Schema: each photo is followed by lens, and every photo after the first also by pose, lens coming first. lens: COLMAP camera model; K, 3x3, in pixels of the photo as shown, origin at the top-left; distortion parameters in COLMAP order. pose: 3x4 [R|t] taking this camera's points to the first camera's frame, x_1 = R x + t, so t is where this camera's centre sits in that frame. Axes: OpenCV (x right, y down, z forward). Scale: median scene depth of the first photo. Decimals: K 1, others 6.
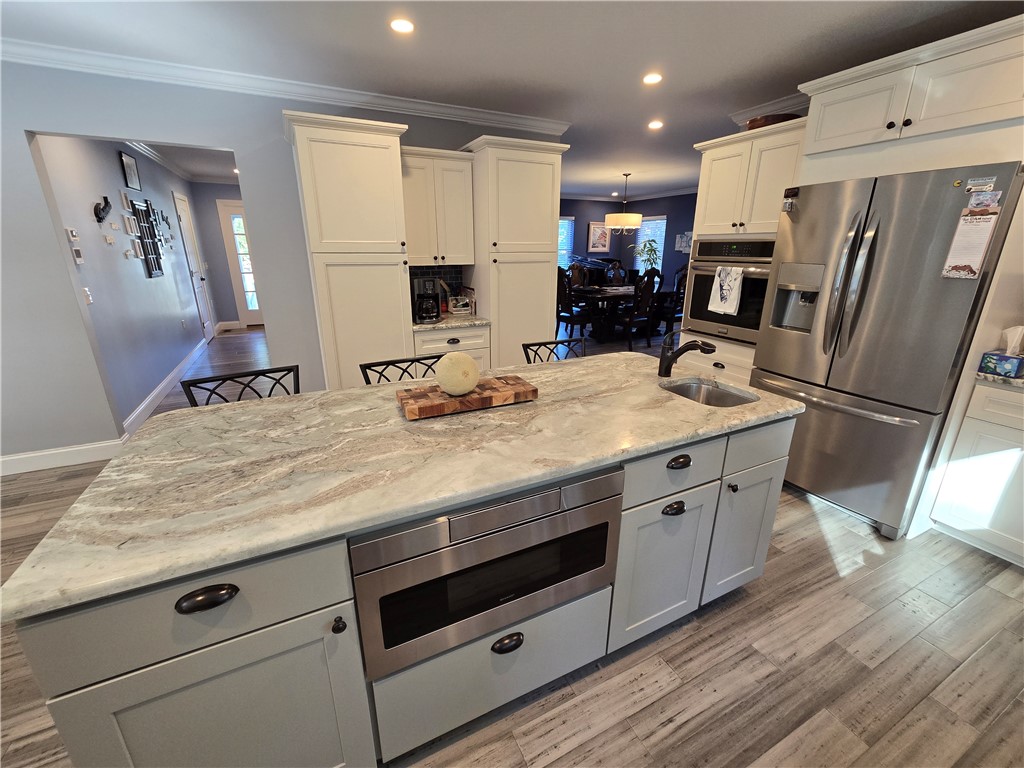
lens RADIAL K [[423.3, 0, 516.1], [0, 423.3, 380.8], [0, 0, 1]] dist [0.000591, 0.000532]
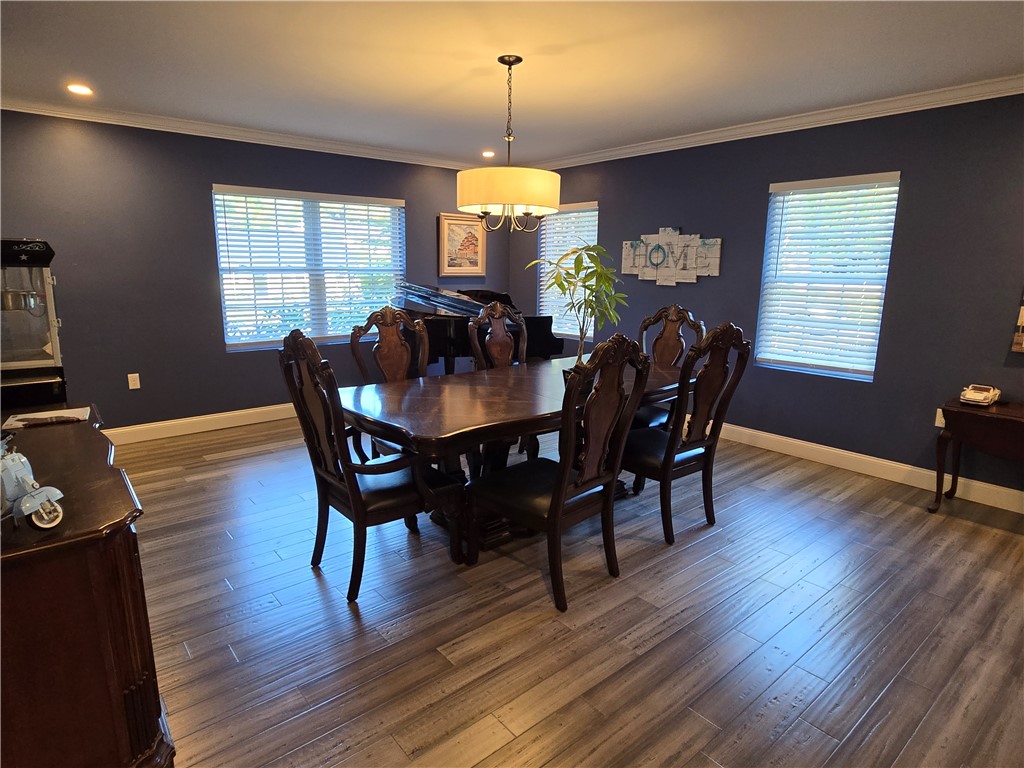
lens RADIAL K [[566.4, 0, 512.0], [0, 566.4, 384.0], [0, 0, 1]] dist [0.004561, 0.000506]
pose [[0.972423, -0.039163, 0.229911, 0.305279], [0.061601, 0.993922, -0.091242, -0.382334], [-0.224940, 0.102889, 0.968925, 1.205520]]
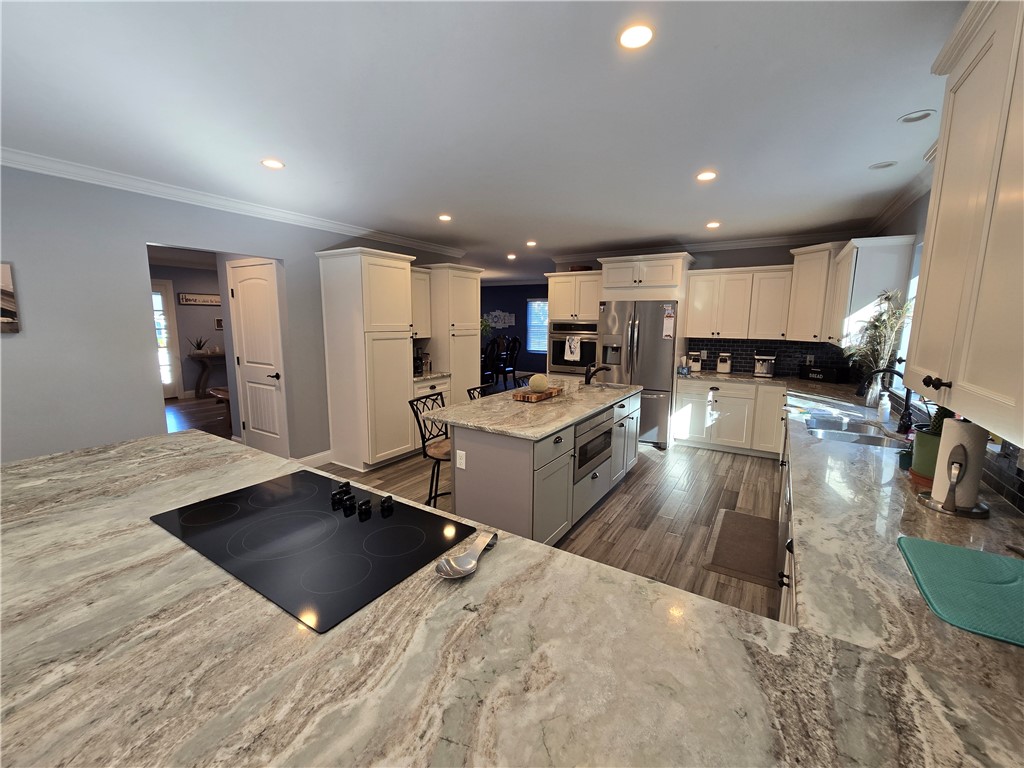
lens RADIAL K [[423.3, 0, 516.1], [0, 423.3, 380.8], [0, 0, 1]] dist [0.000591, 0.000532]
pose [[0.848396, -0.071220, 0.524550, -0.712758], [0.154013, 0.981251, -0.115870, 0.106996], [-0.506463, 0.179091, 0.843458, -0.436289]]
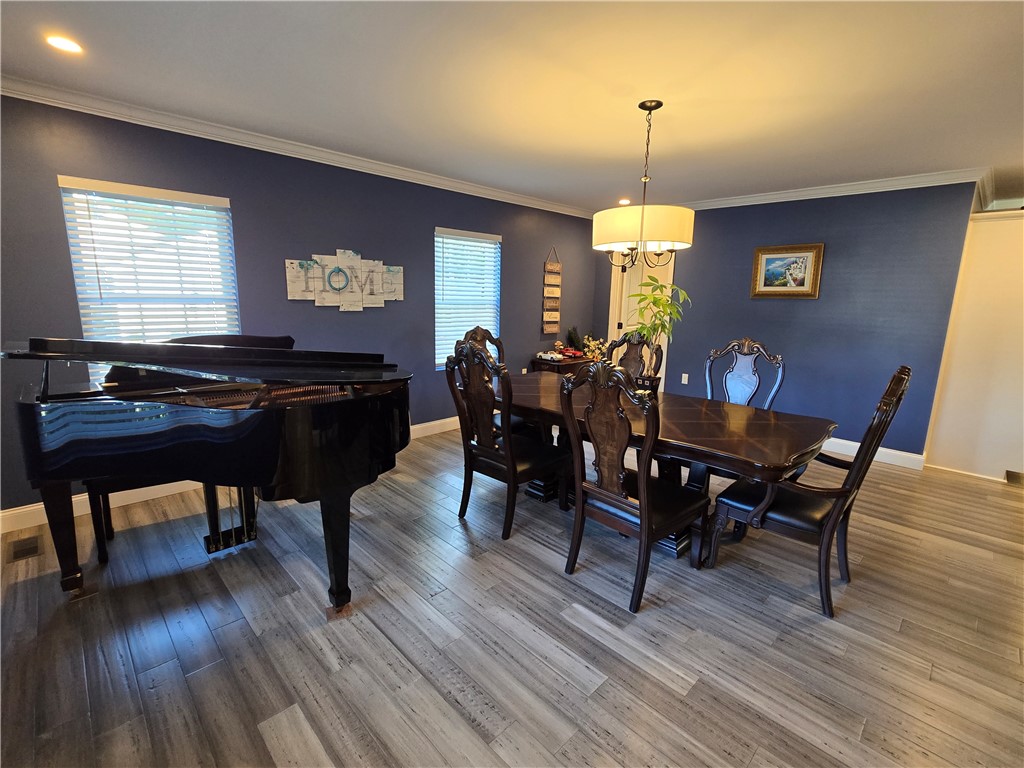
lens RADIAL K [[466.0, 0, 502.0], [0, 466.0, 383.6], [0, 0, 1]] dist [0.000743, 0.000189]
pose [[-0.292052, -0.190122, 0.937315, -0.230731], [0.269586, 0.923938, 0.271408, -0.832129], [-0.917621, 0.331952, -0.218584, 2.606588]]
